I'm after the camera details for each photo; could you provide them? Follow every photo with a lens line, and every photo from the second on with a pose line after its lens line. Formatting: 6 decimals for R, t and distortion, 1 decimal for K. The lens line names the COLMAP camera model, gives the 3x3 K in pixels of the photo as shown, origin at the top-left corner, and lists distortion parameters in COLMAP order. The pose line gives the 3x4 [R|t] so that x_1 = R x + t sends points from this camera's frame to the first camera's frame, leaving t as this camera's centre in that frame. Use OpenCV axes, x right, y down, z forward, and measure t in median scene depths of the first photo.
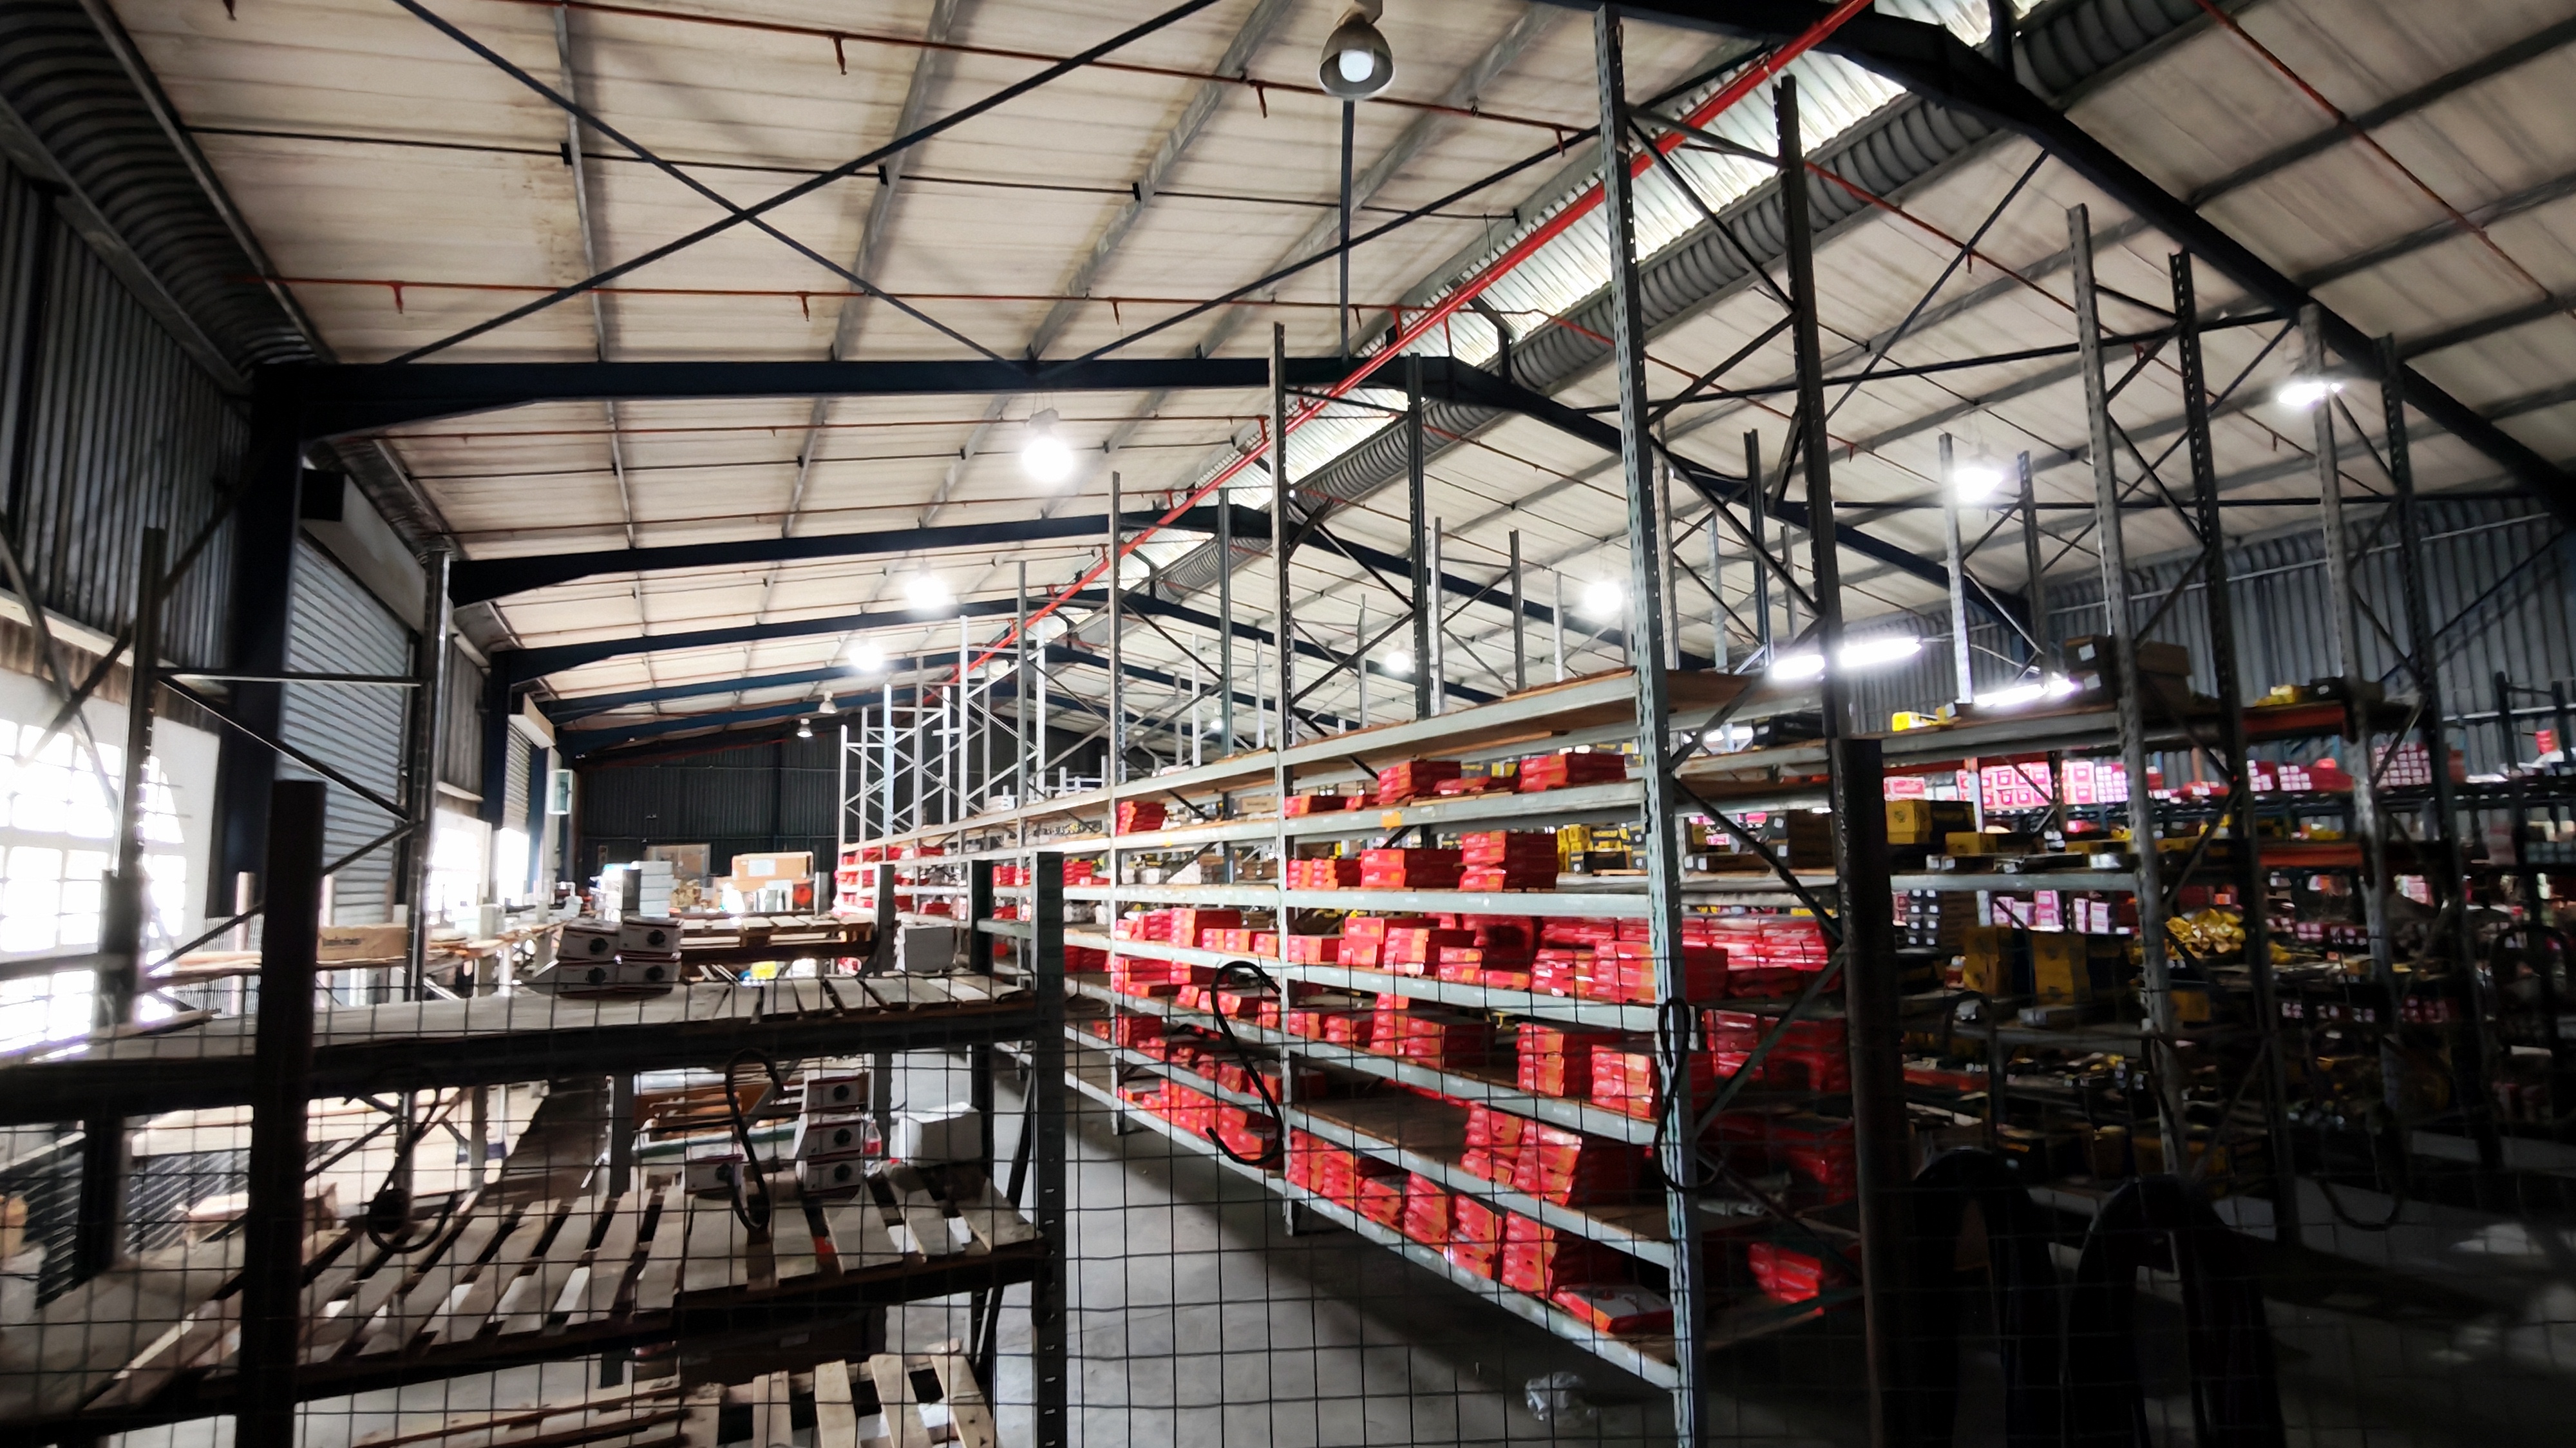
lens RADIAL K [[1179.8, 0, 1289.7], [0, 1179.8, 729.6], [0, 0, 1]] dist [-0.001752, 0.000657]
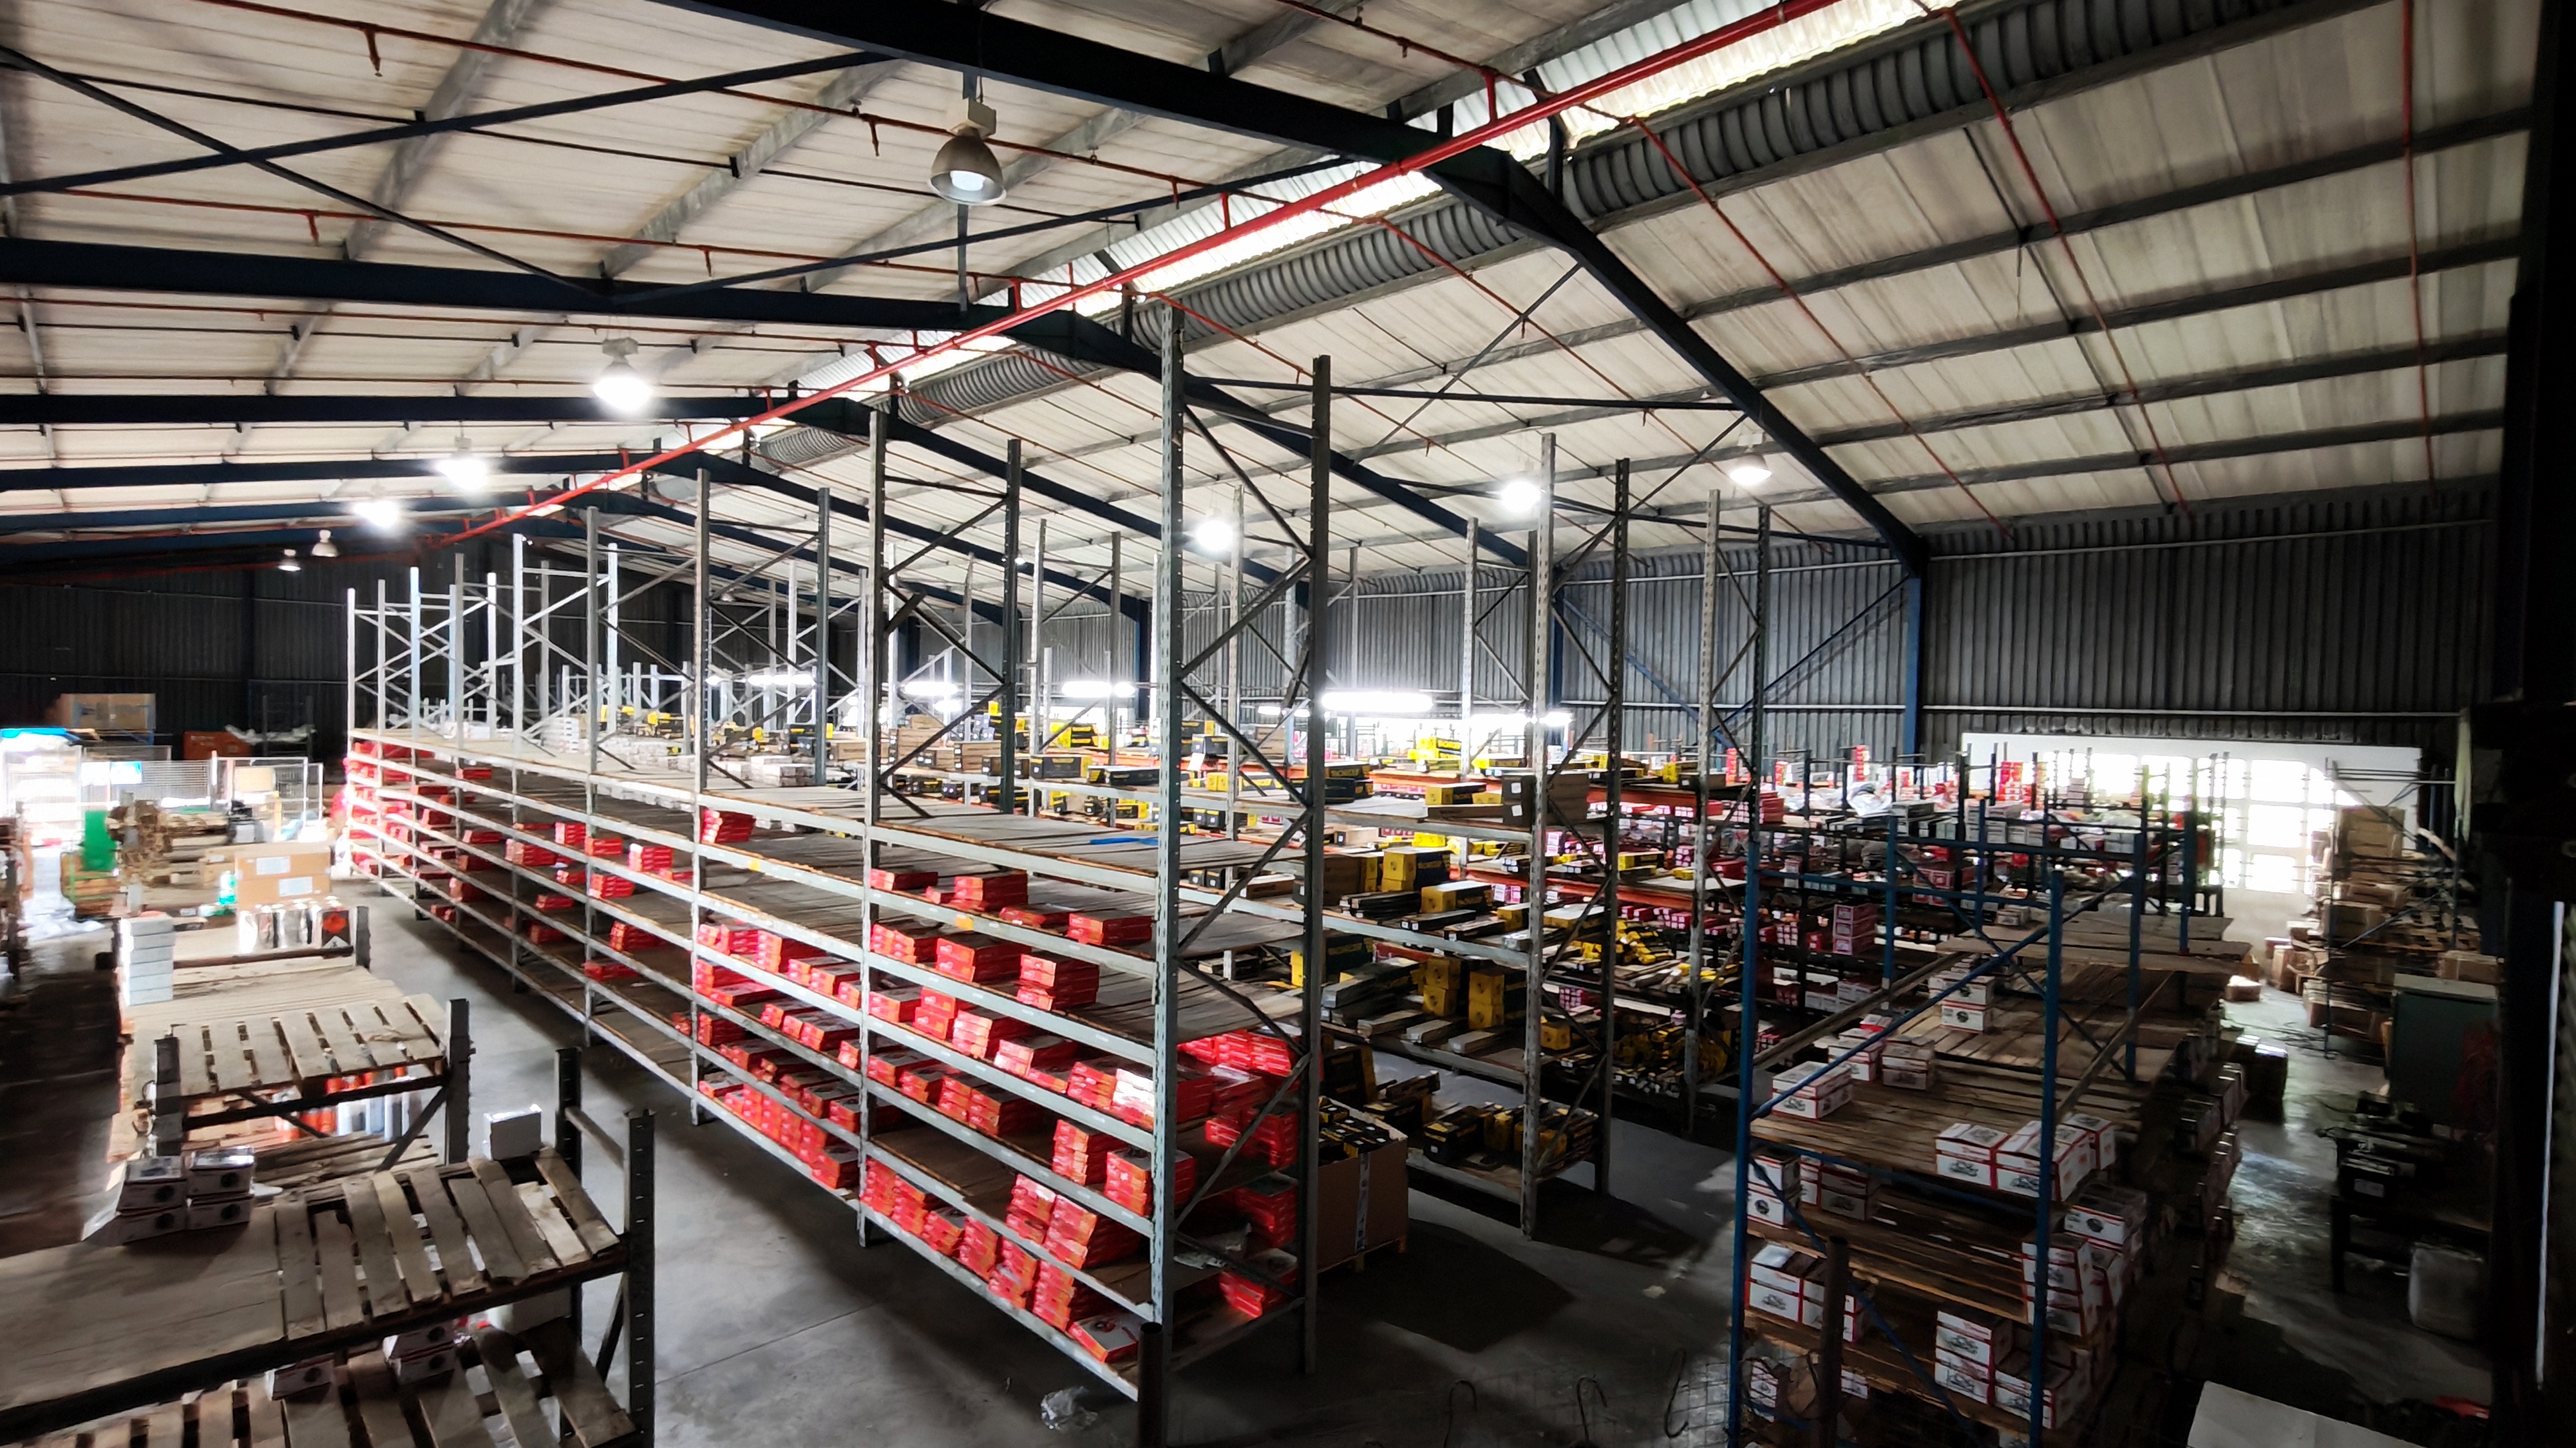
lens RADIAL K [[1179.8, 0, 1288.5], [0, 1179.8, 734.6], [0, 0, 1]] dist [-0.001752, 0.000657]
pose [[0.948773, 0.033821, 0.314144, 0.010717], [-0.076974, 0.989040, 0.125994, -0.161533], [-0.306440, -0.143721, 0.940978, -0.092662]]
